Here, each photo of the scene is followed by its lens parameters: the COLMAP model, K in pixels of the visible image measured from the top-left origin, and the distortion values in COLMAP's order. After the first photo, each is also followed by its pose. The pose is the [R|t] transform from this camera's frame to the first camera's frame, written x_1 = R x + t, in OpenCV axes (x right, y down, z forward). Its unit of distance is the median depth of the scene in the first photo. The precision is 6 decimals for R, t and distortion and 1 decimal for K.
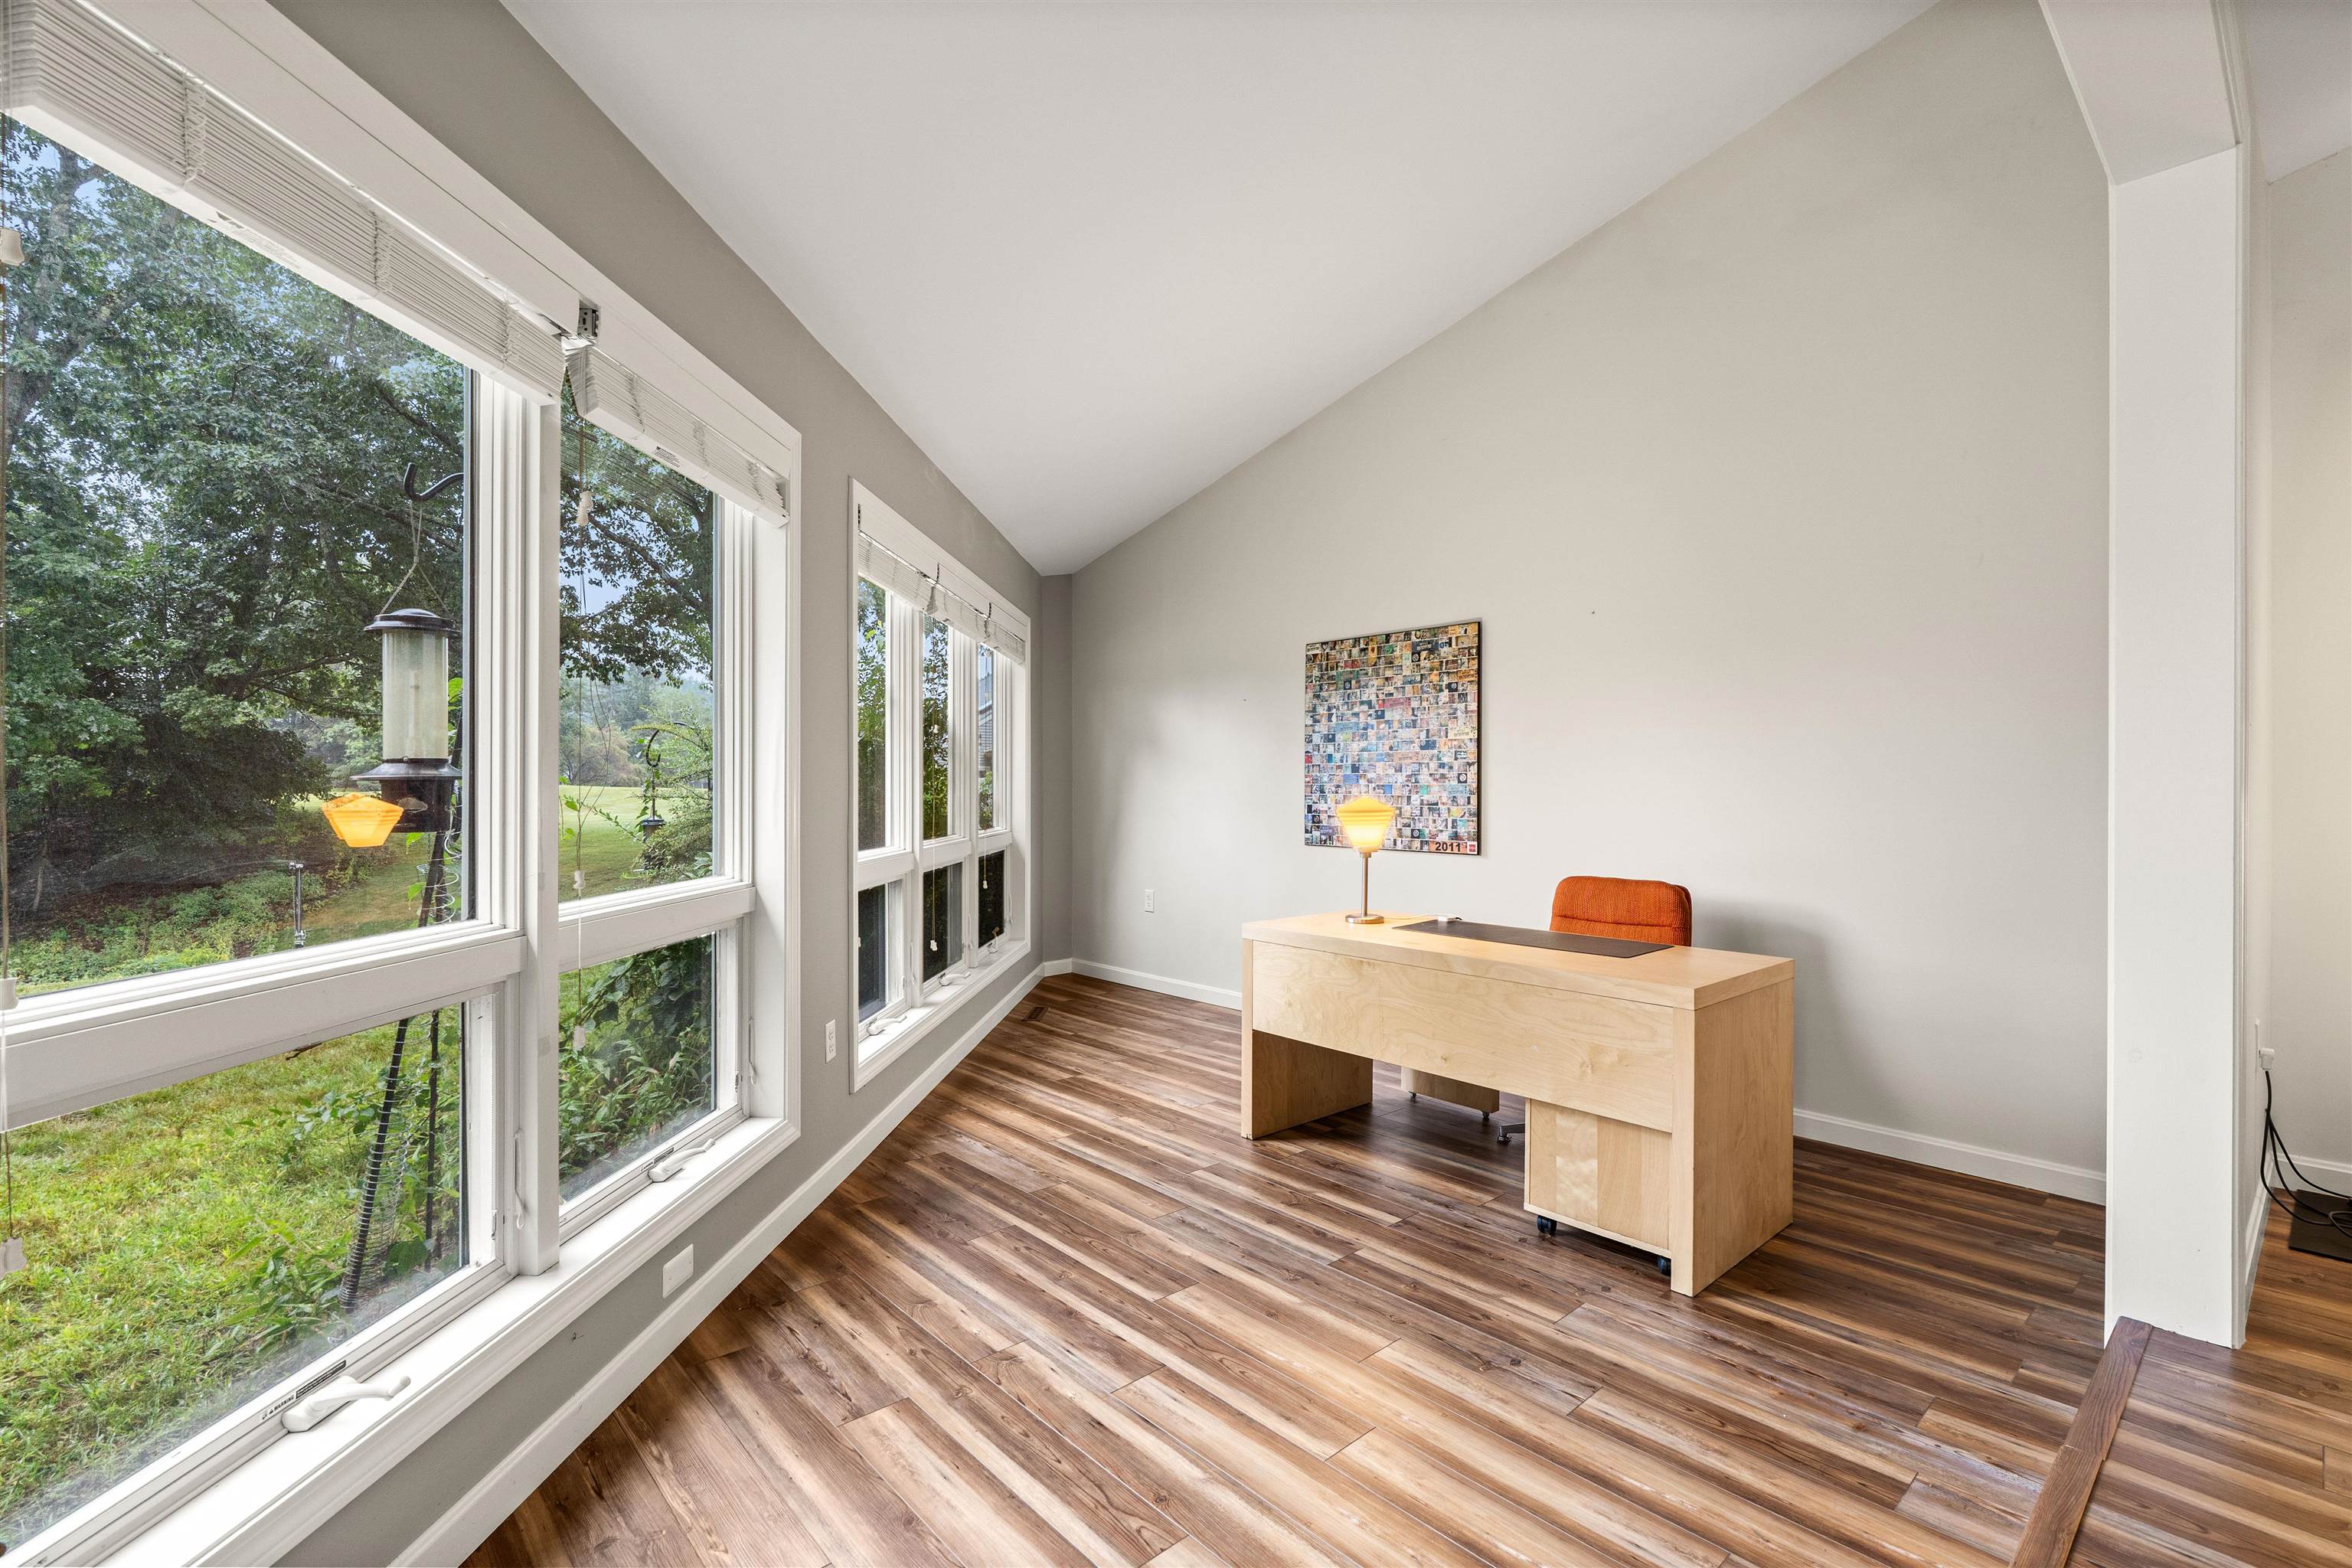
lens RADIAL K [[1058.8, 0, 1184.4], [0, 1058.8, 785.9], [0, 0, 1]] dist [-0.014126, 0.005824]
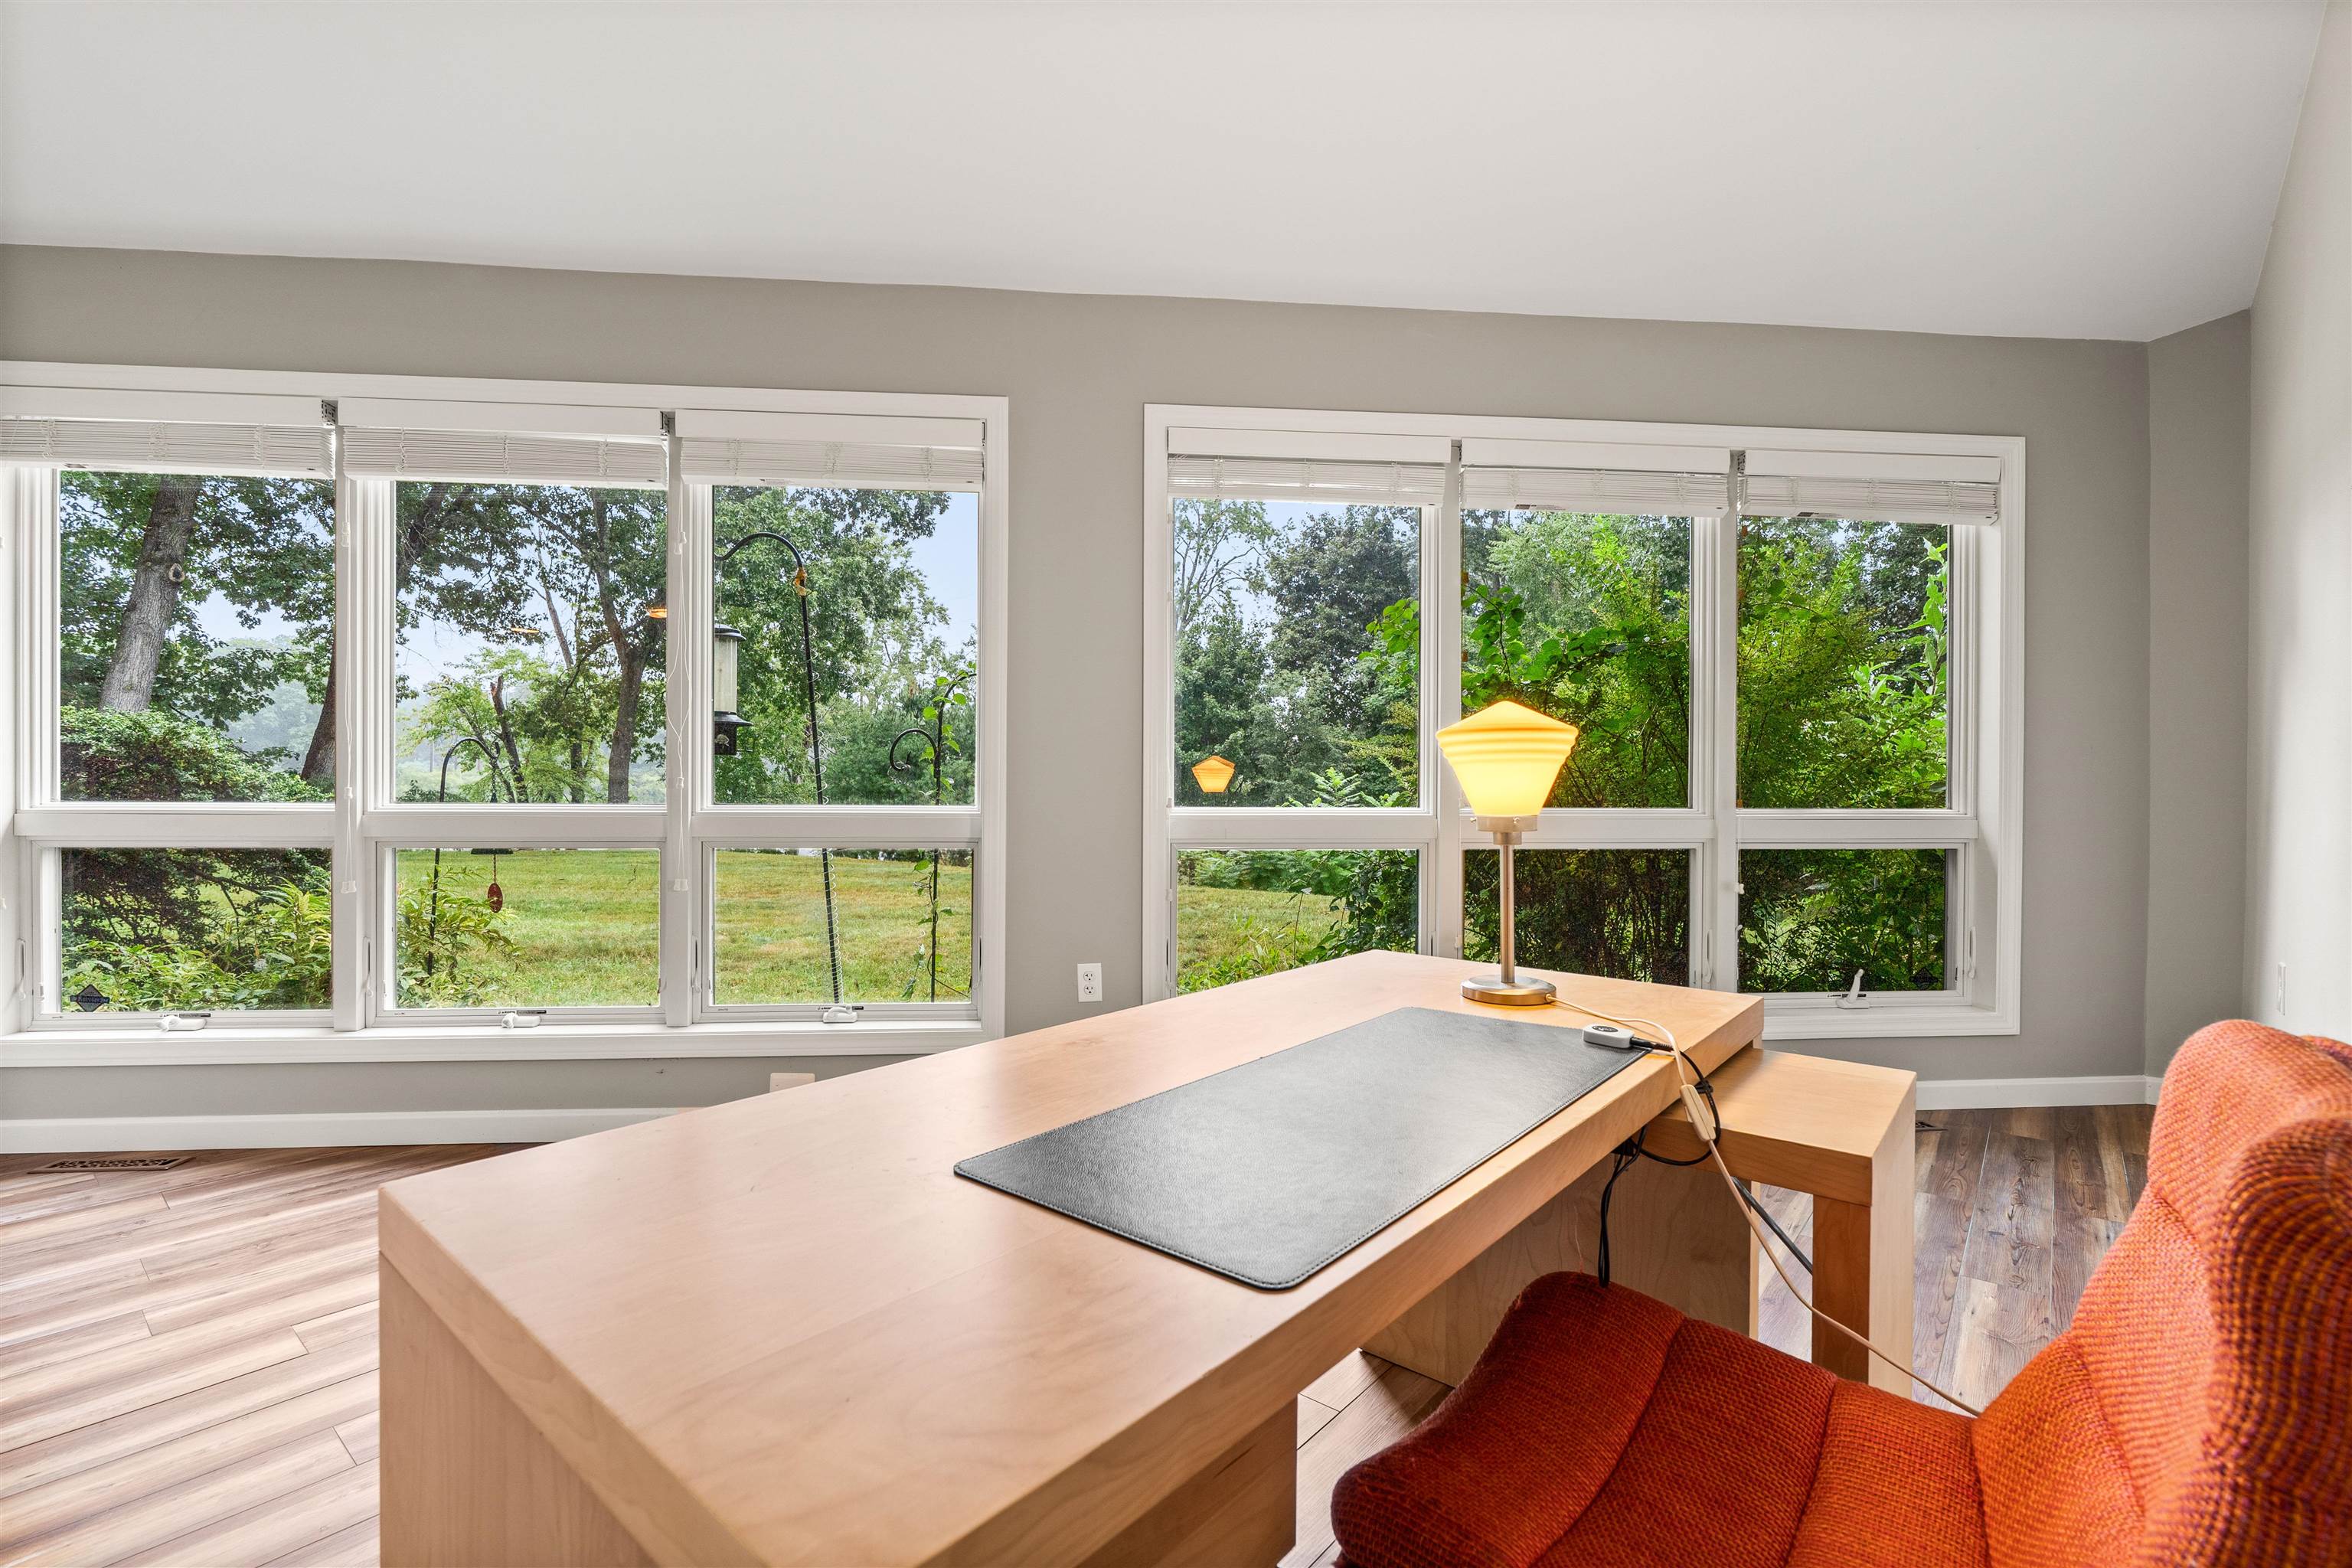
lens RADIAL K [[1064.9, 0, 1181.4], [0, 1064.9, 787.9], [0, 0, 1]] dist [-0.002084, 0.000415]
pose [[0.136134, 0.006896, -0.990666, 0.454835], [-0.008048, 0.999950, 0.005855, 0.033726], [0.990658, 0.007176, 0.136183, 0.637554]]
